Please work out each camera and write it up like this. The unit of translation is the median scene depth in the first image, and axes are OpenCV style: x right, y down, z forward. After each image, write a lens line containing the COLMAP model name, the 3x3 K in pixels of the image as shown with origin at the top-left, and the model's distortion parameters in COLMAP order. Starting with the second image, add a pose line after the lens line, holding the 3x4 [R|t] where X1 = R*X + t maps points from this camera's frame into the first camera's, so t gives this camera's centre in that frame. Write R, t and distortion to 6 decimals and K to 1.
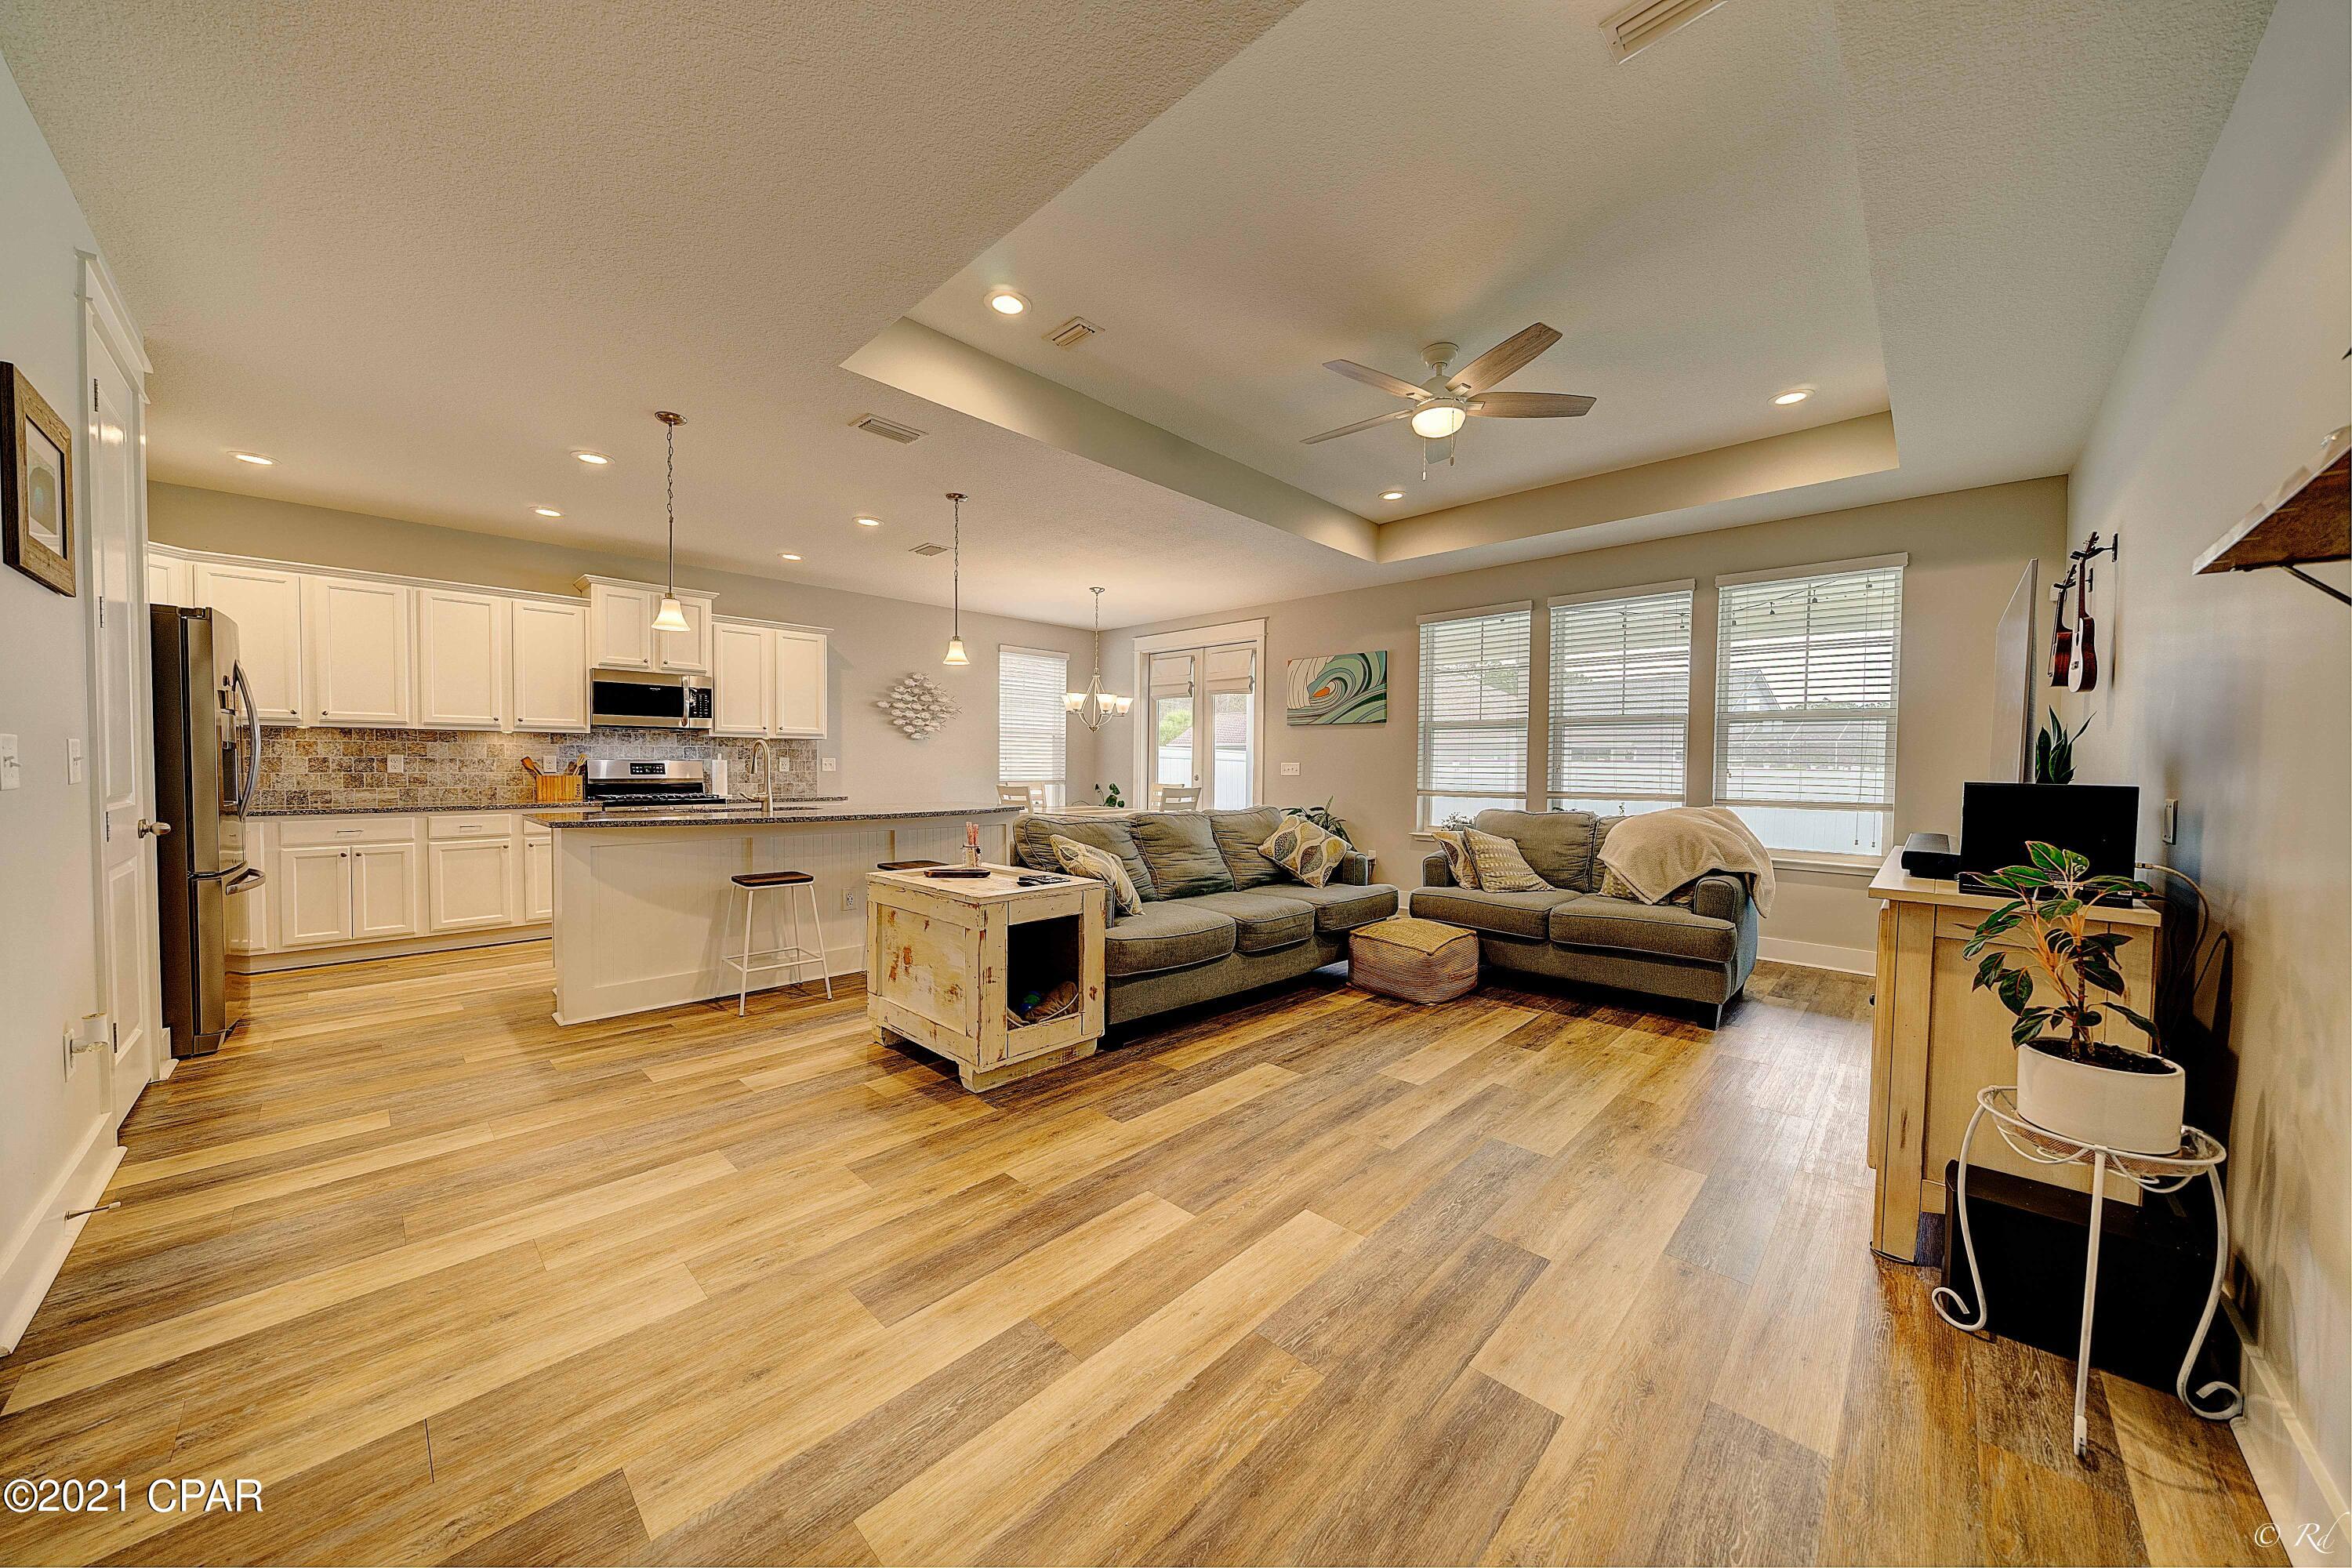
lens RADIAL K [[800.8, 0, 1176.0], [0, 800.8, 784.0], [0, 0, 1]] dist [-0.009067, -0.000068]
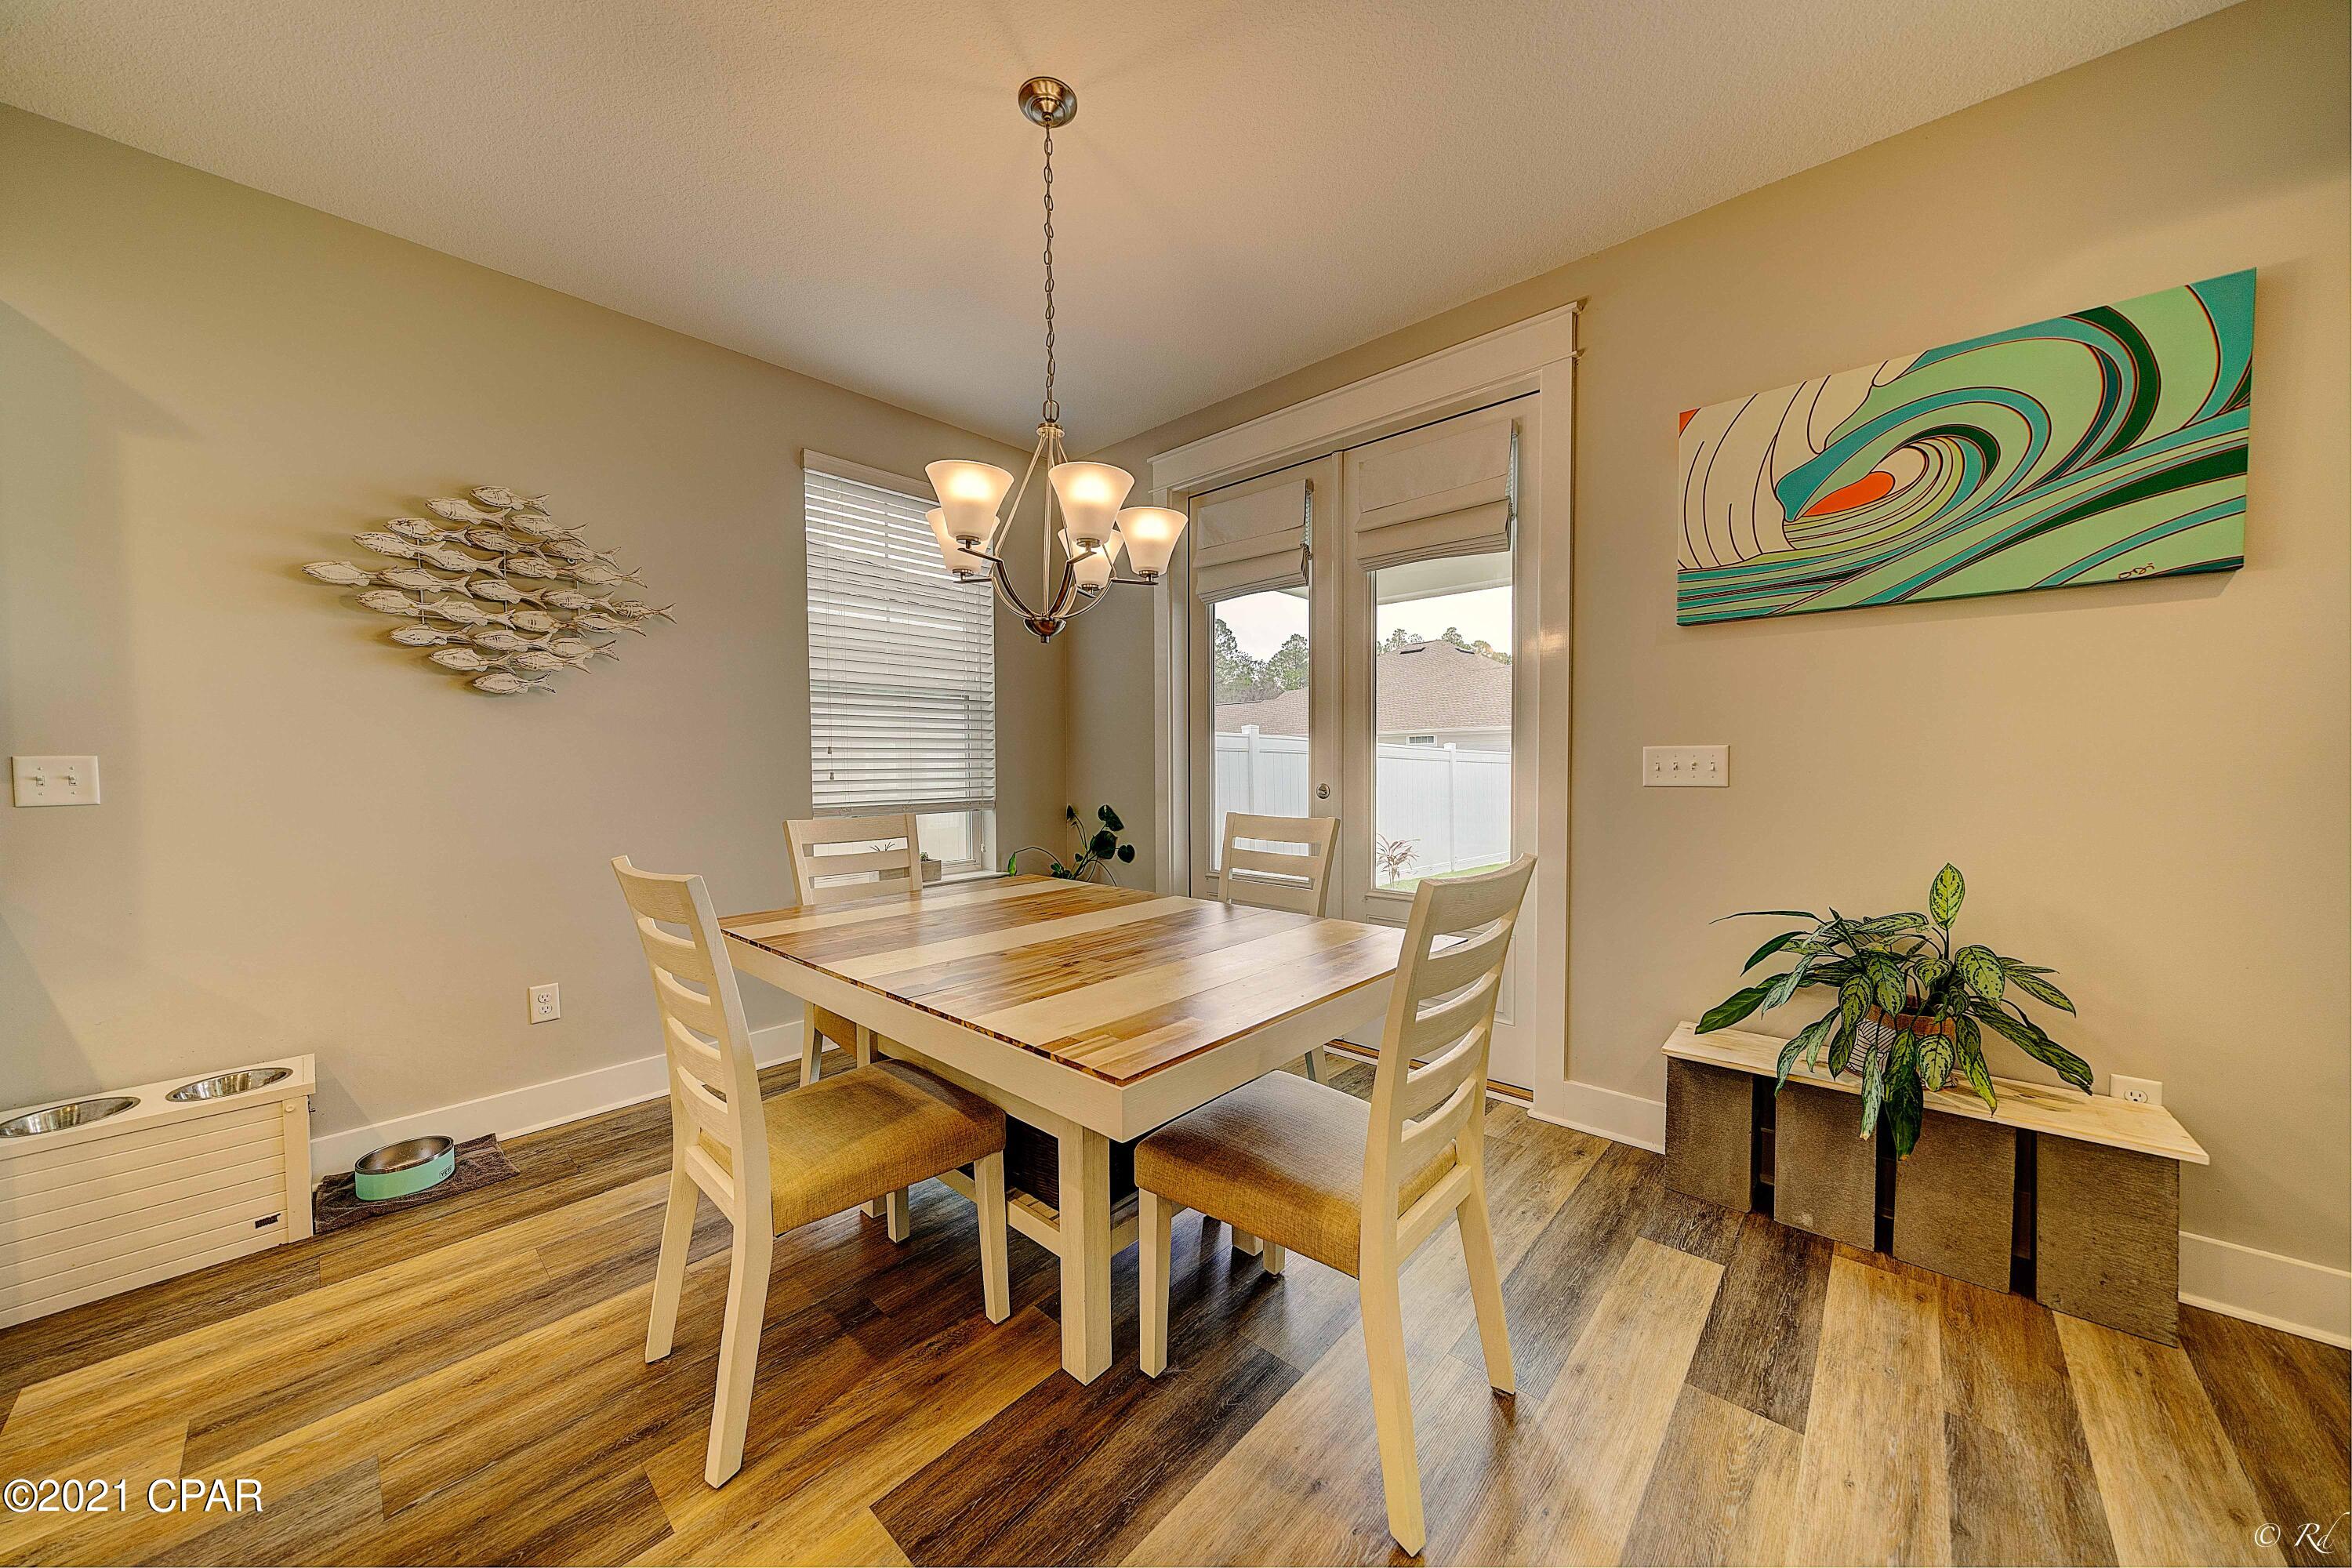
lens RADIAL K [[800.8, 0, 1176.0], [0, 800.8, 784.0], [0, 0, 1]] dist [-0.009067, -0.000068]
pose [[0.999665, -0.016329, 0.020072, -0.068940], [0.016221, 0.999853, 0.005528, -0.019367], [-0.020159, -0.005200, 0.999783, 0.785948]]
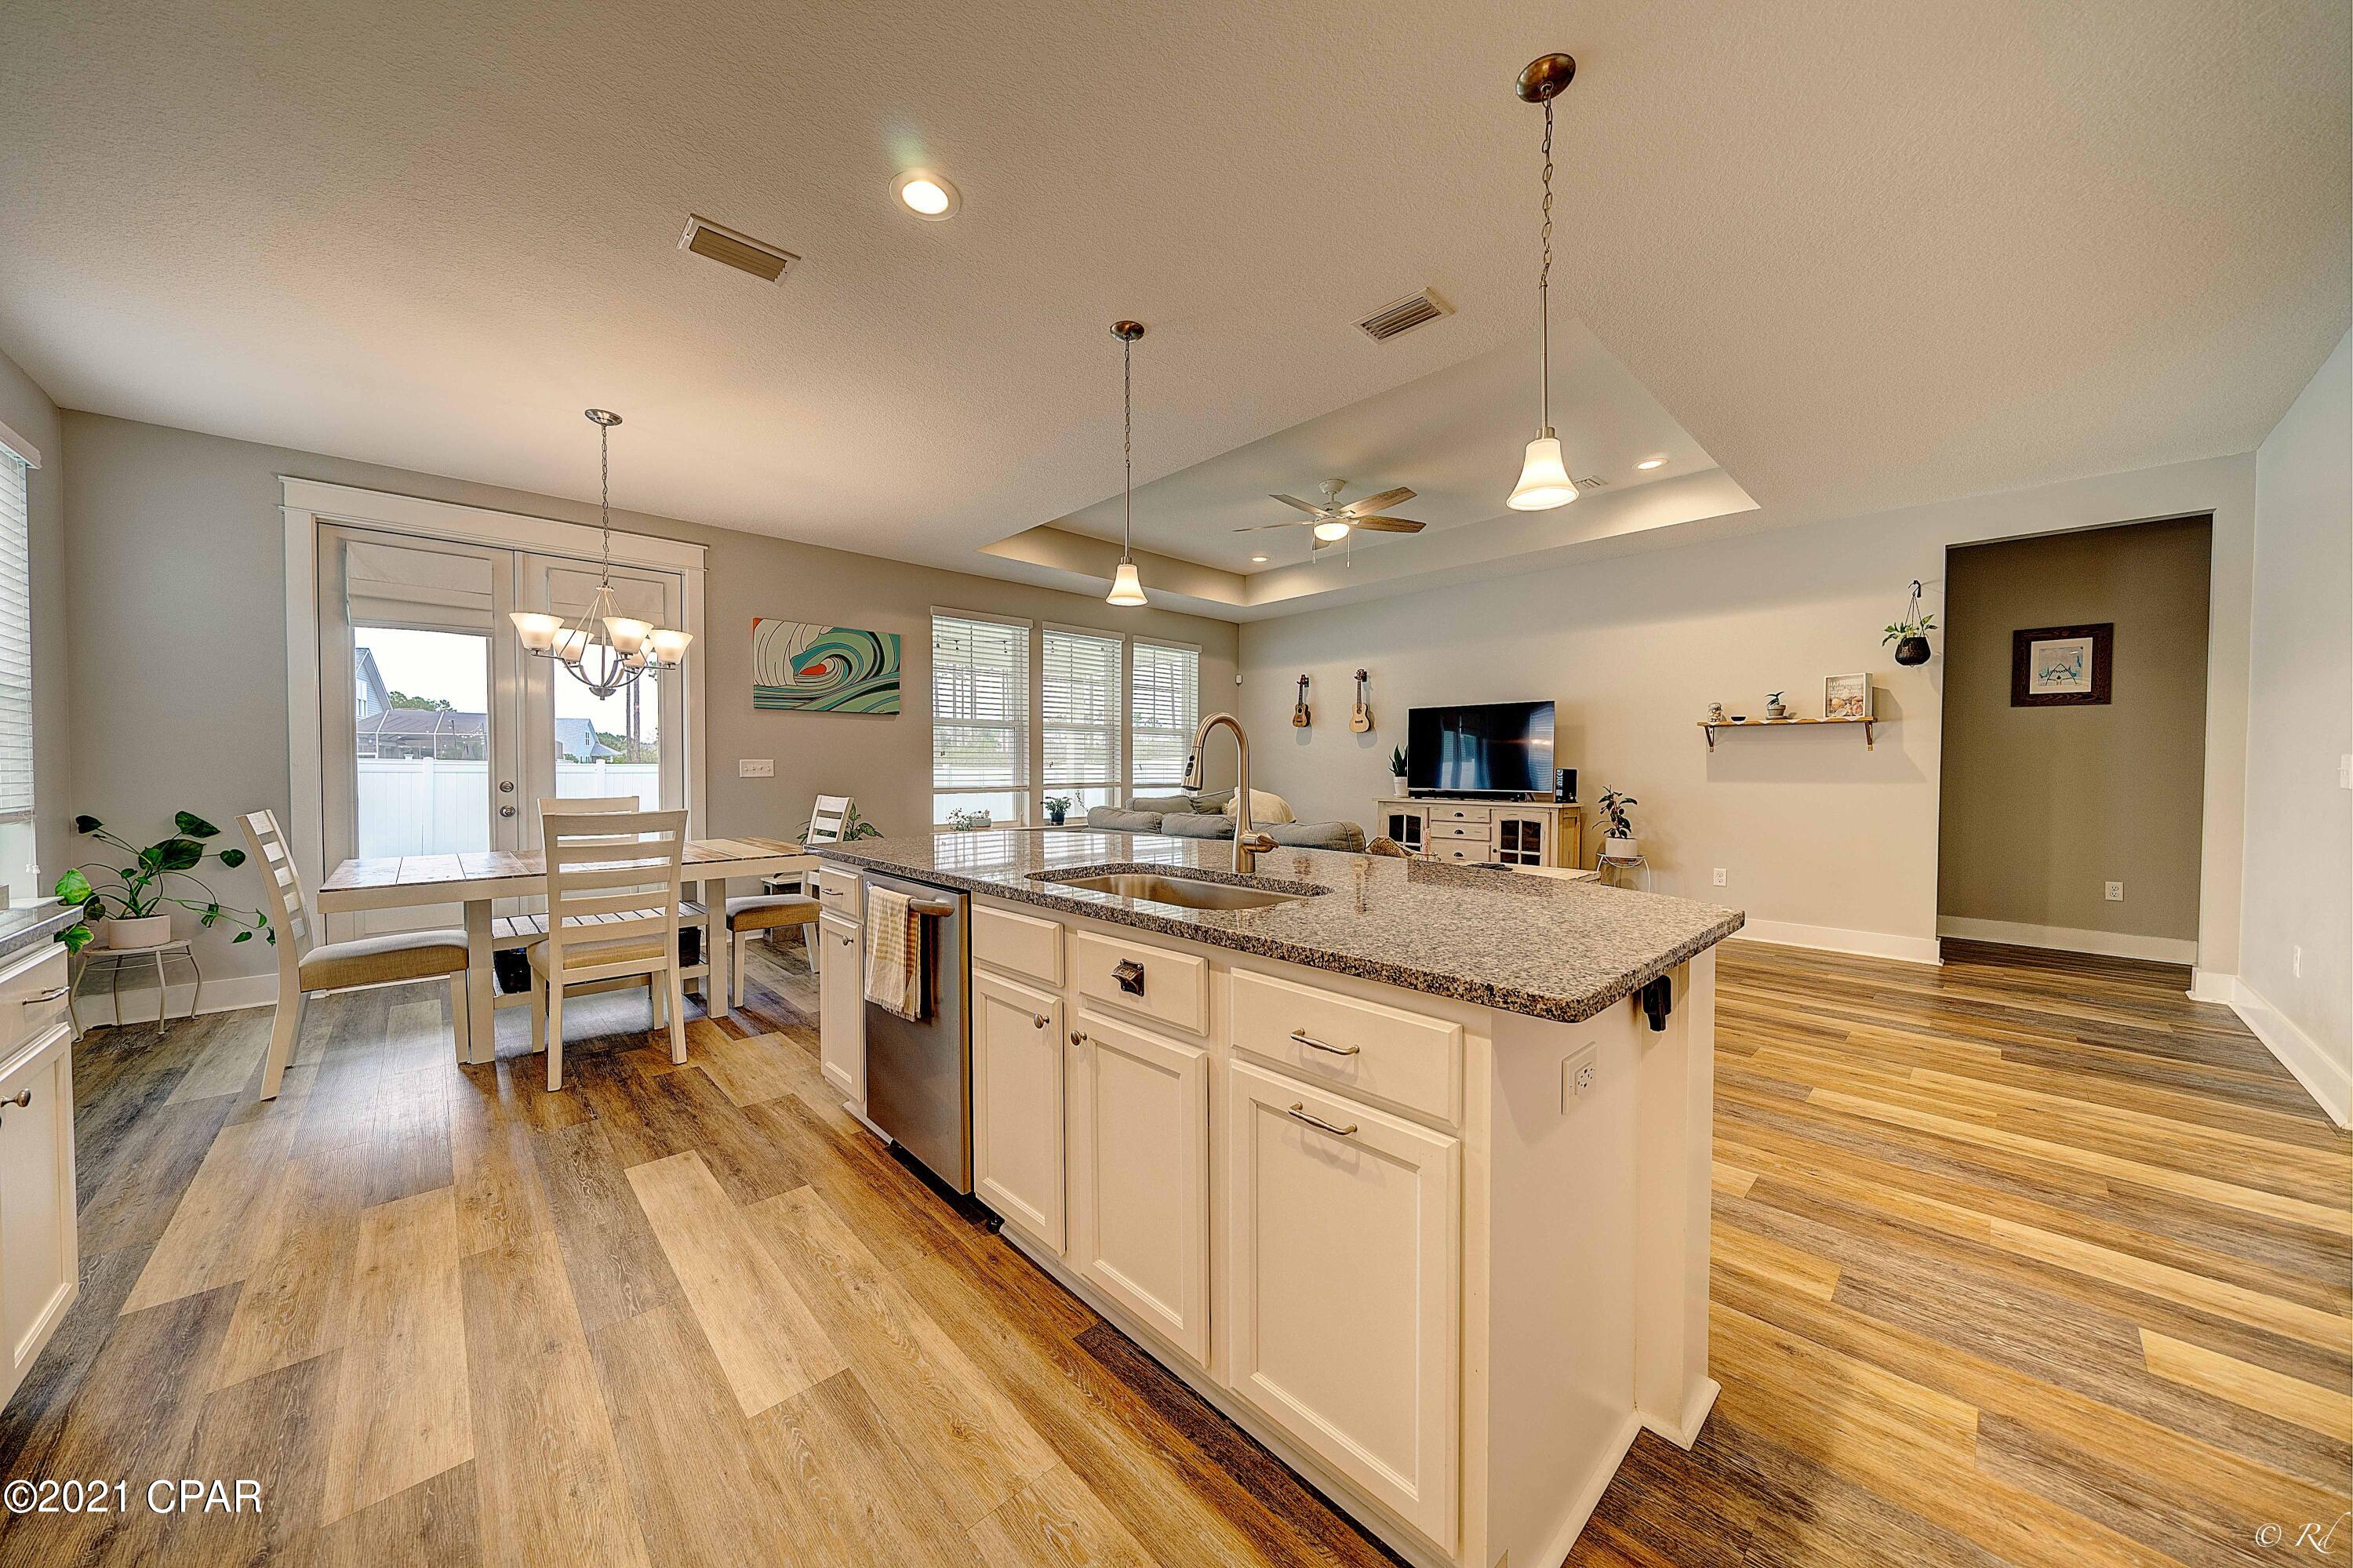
lens RADIAL K [[801.2, 0, 1176.5], [0, 801.2, 784.0], [0, 0, 1]] dist [-0.009067, -0.000068]
pose [[0.048613, -0.029483, 0.998382, -0.631535], [0.024074, 0.999308, 0.028338, -0.018714], [-0.998528, 0.022658, 0.049289, 0.663686]]
